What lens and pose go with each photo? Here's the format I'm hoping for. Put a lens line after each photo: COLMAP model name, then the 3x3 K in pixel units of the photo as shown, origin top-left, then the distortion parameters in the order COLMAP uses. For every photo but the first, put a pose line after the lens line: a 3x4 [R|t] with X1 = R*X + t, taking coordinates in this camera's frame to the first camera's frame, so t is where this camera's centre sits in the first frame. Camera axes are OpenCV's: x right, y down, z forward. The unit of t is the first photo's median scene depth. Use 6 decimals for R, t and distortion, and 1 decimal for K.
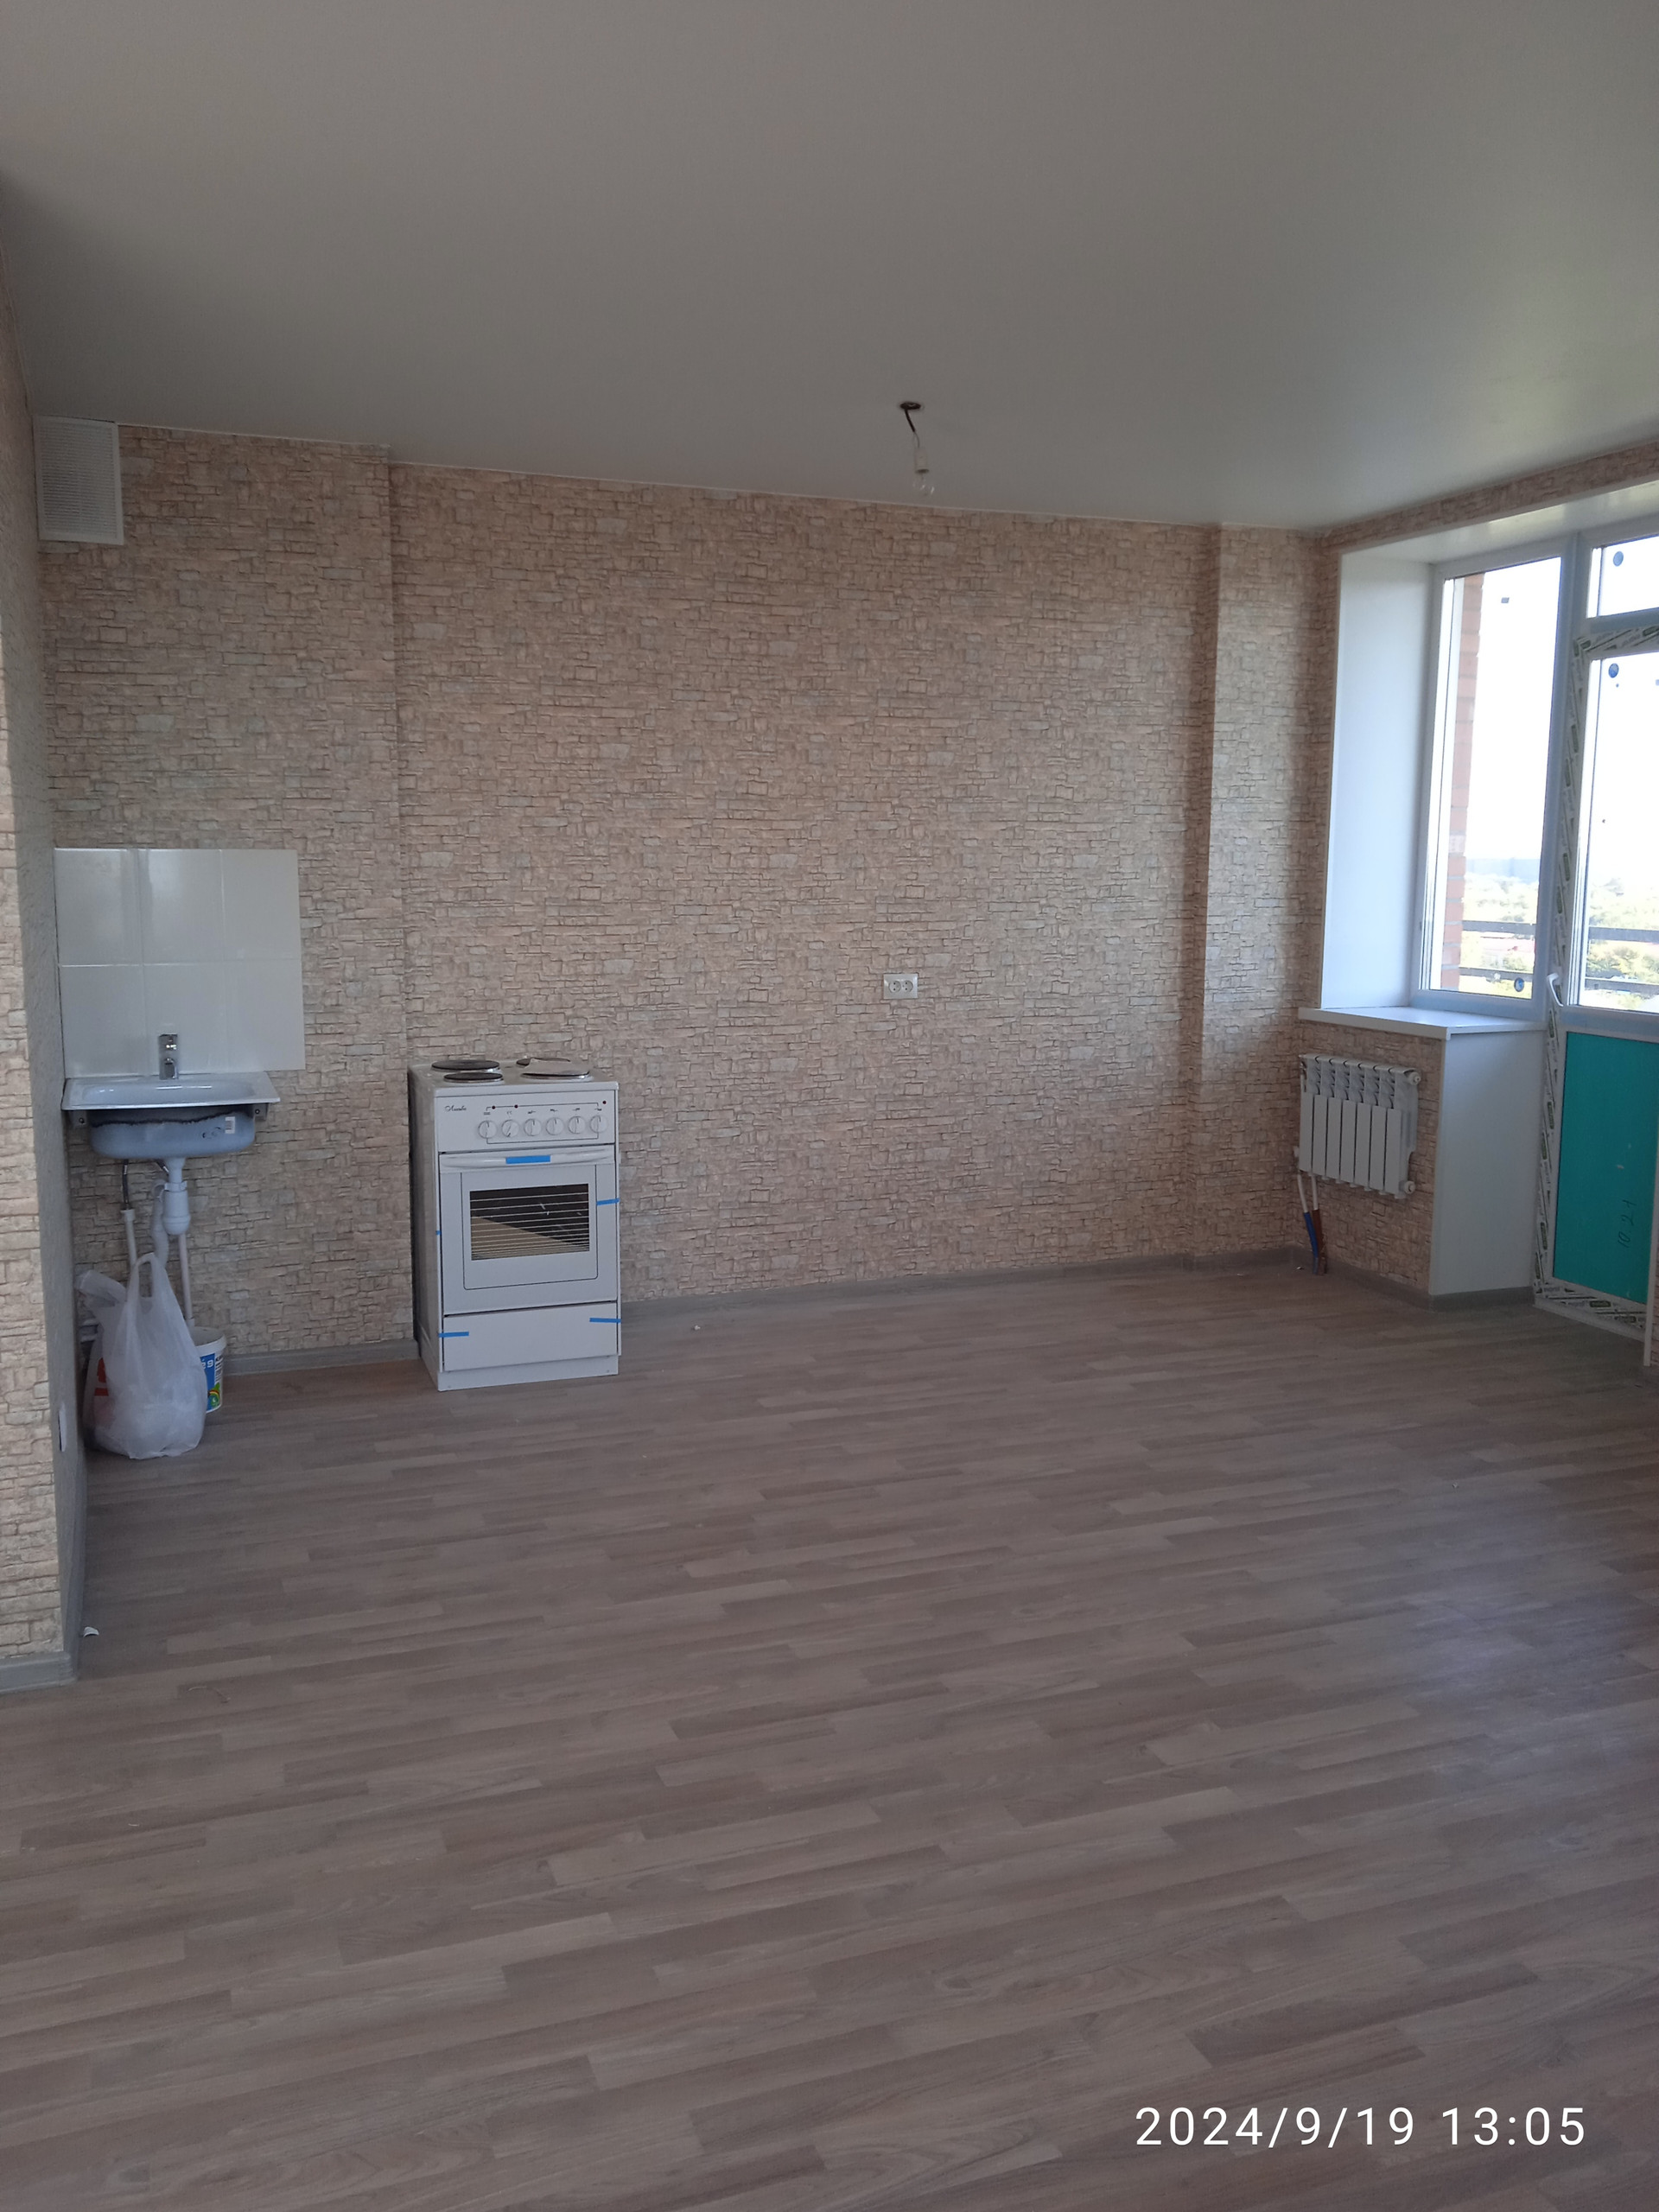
lens RADIAL K [[1819.8, 0, 820.2], [0, 1819.8, 1103.4], [0, 0, 1]] dist [0.094894, -0.138061]
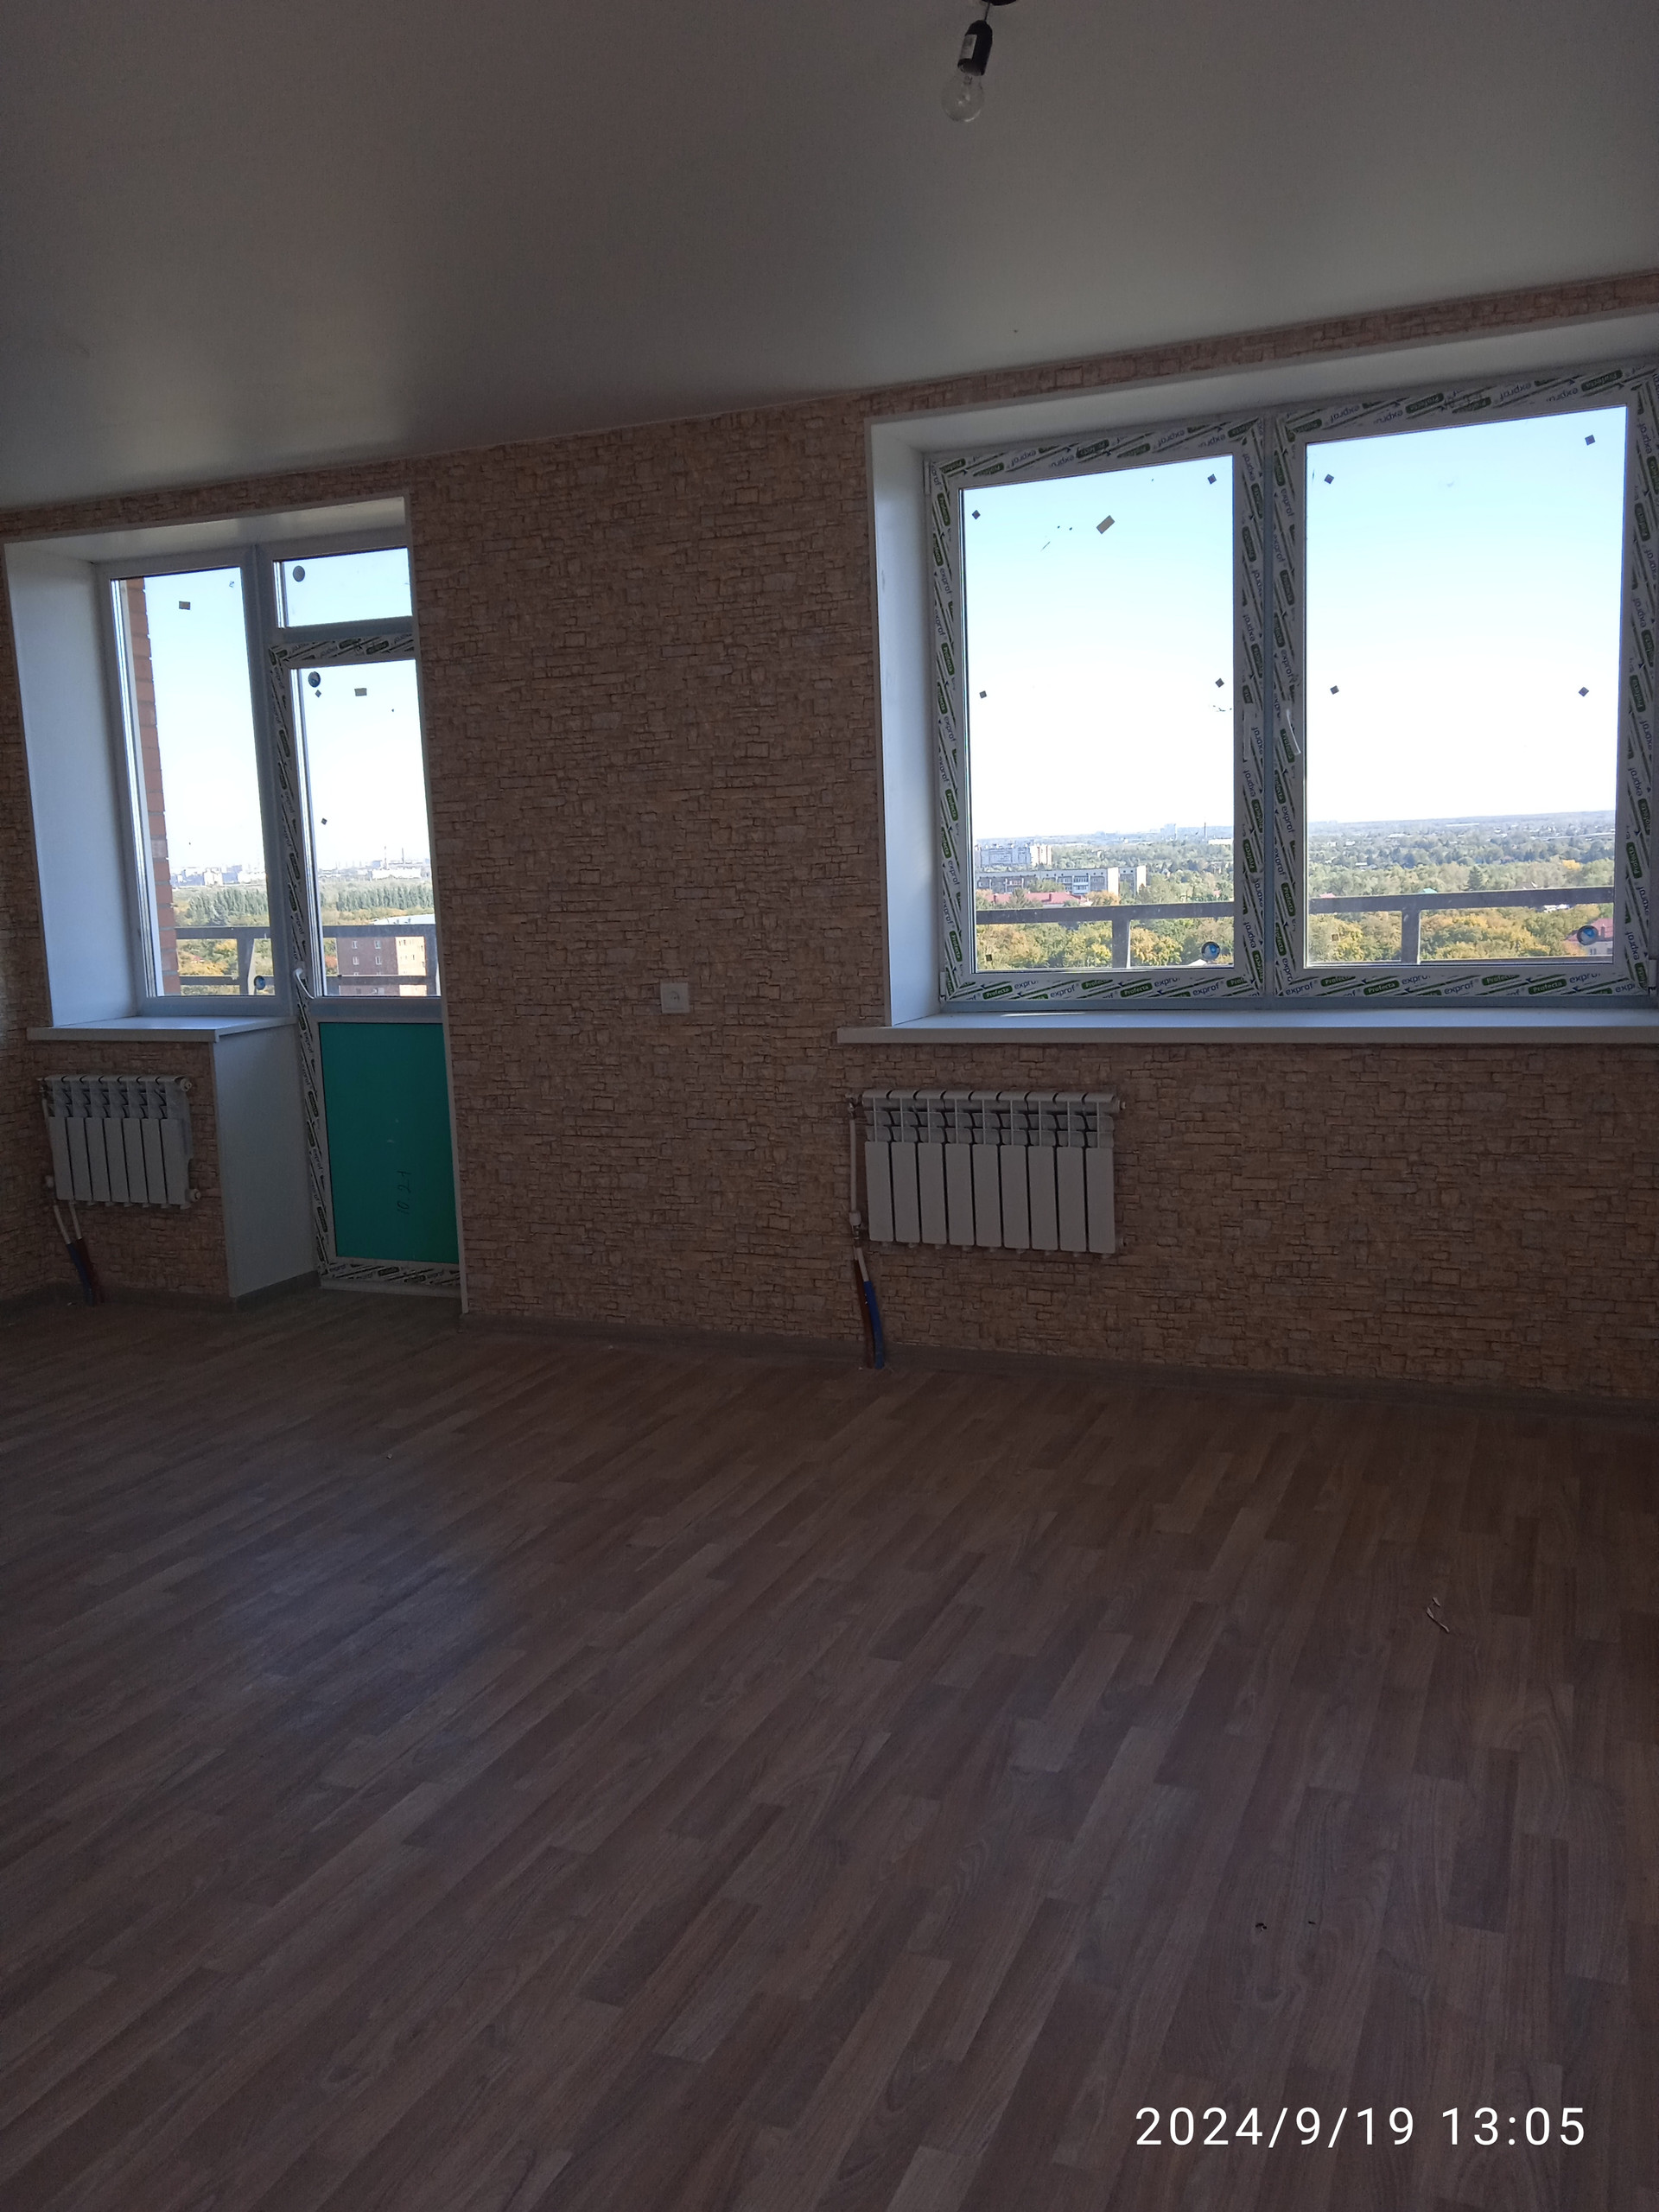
lens RADIAL K [[1819.8, 0, 820.2], [0, 1819.8, 1103.4], [0, 0, 1]] dist [0.094894, -0.138061]
pose [[0.687440, -0.130572, 0.714407, -0.152522], [0.138792, 0.989194, 0.047242, -0.003203], [-0.712856, 0.066678, 0.698134, 0.070724]]
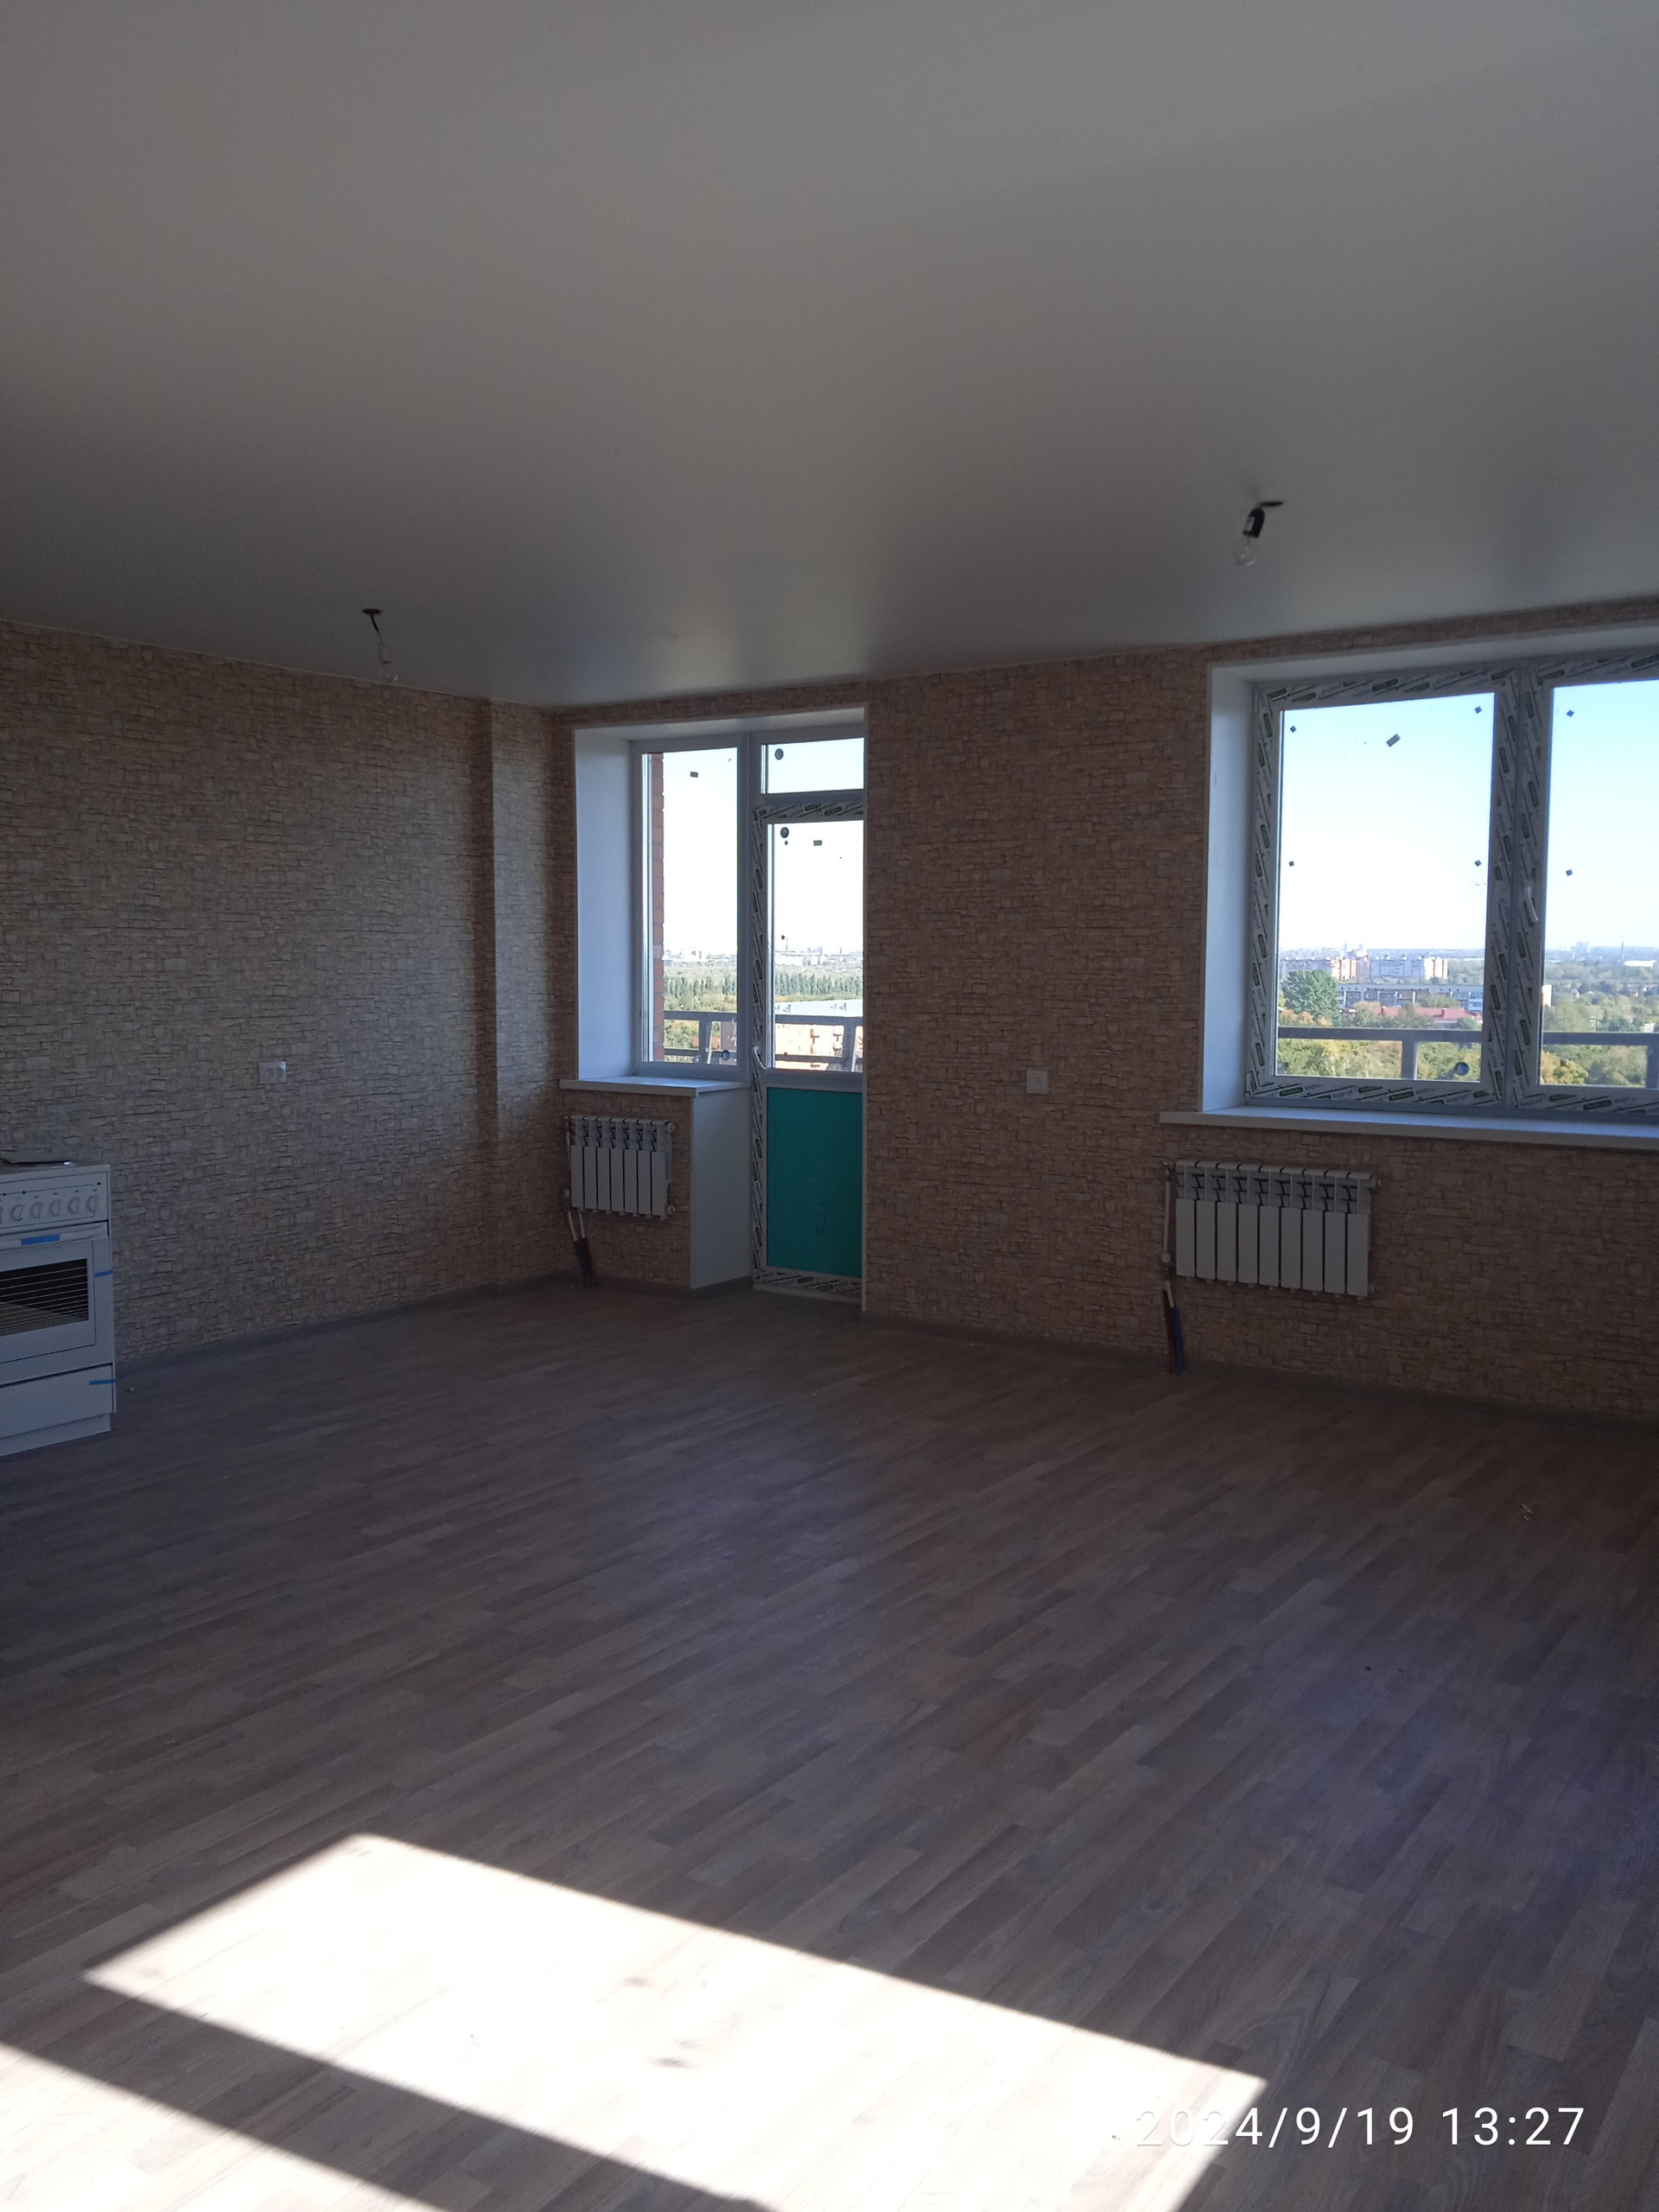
lens RADIAL K [[1835.7, 0, 819.6], [0, 1835.7, 1101.6], [0, 0, 1]] dist [0.112590, -0.179175]
pose [[0.820053, -0.047630, 0.570303, -0.357413], [0.076492, 0.996711, -0.026748, 0.011975], [-0.567153, 0.065558, 0.820999, -0.161127]]
